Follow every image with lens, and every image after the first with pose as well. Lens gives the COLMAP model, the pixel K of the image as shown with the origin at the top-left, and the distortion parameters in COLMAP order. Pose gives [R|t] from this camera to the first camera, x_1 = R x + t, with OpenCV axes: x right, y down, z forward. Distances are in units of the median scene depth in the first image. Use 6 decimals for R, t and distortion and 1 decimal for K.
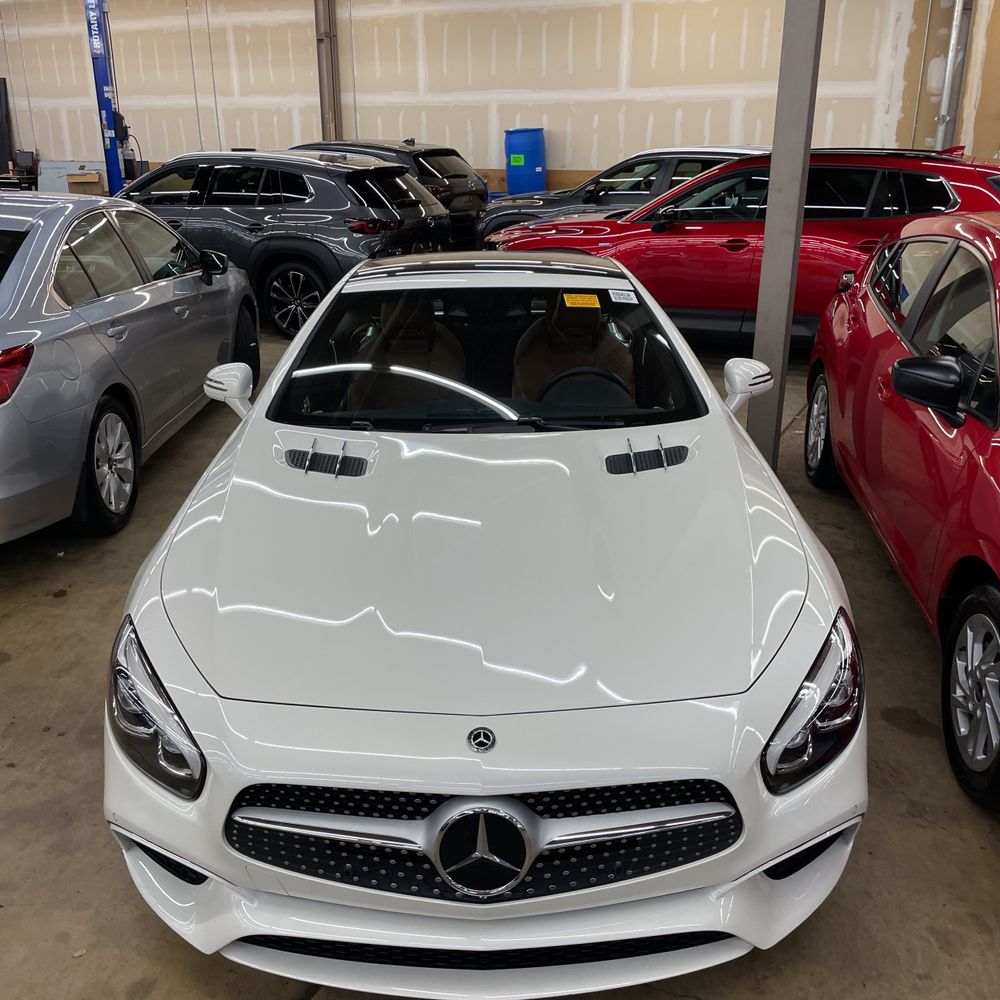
lens RADIAL K [[1000.9, 0, 504.5], [0, 1000.9, 504.2], [0, 0, 1]] dist [0.102294, -0.136897]
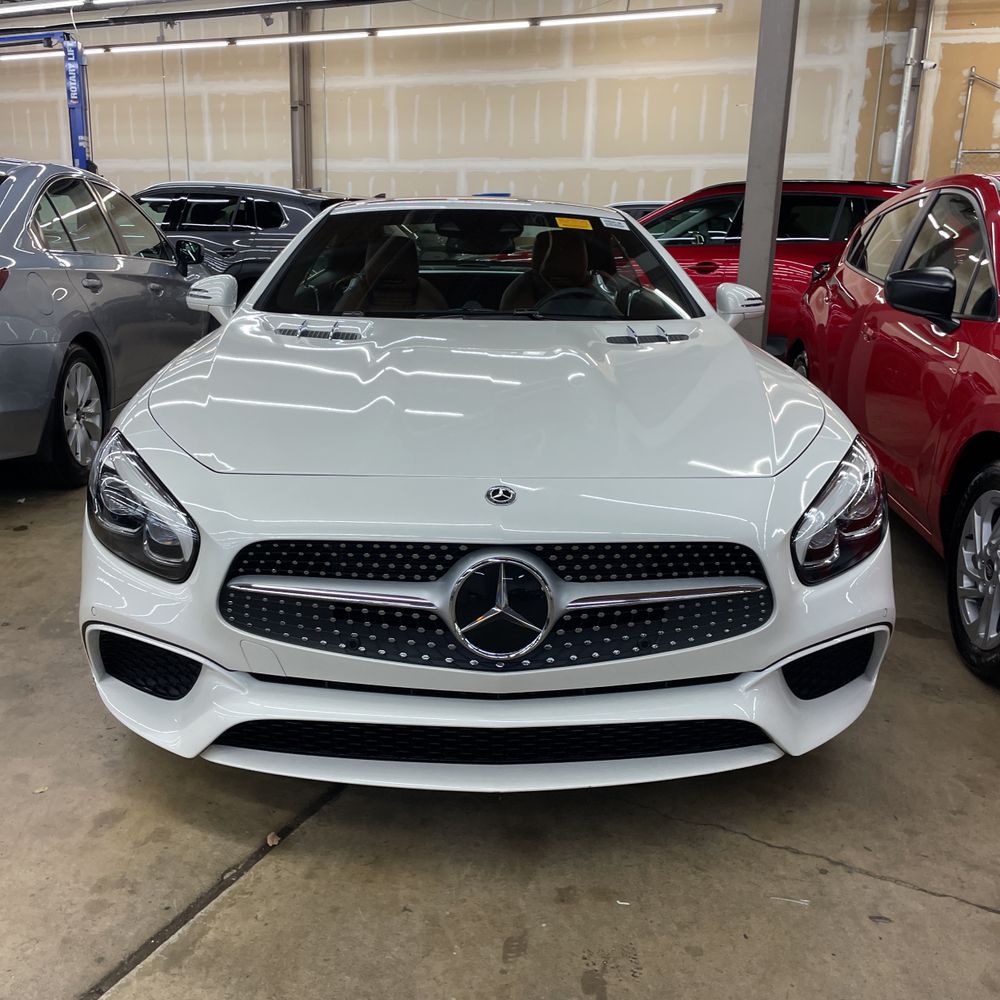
lens RADIAL K [[1001.2, 0, 500.0], [0, 1001.2, 500.0], [0, 0, 1]] dist [0.103282, -0.138527]
pose [[0.999080, 0.016954, 0.039399, -0.030395], [-0.013027, 0.995115, -0.097858, 0.166082], [-0.040866, 0.097255, 0.994420, 0.035473]]
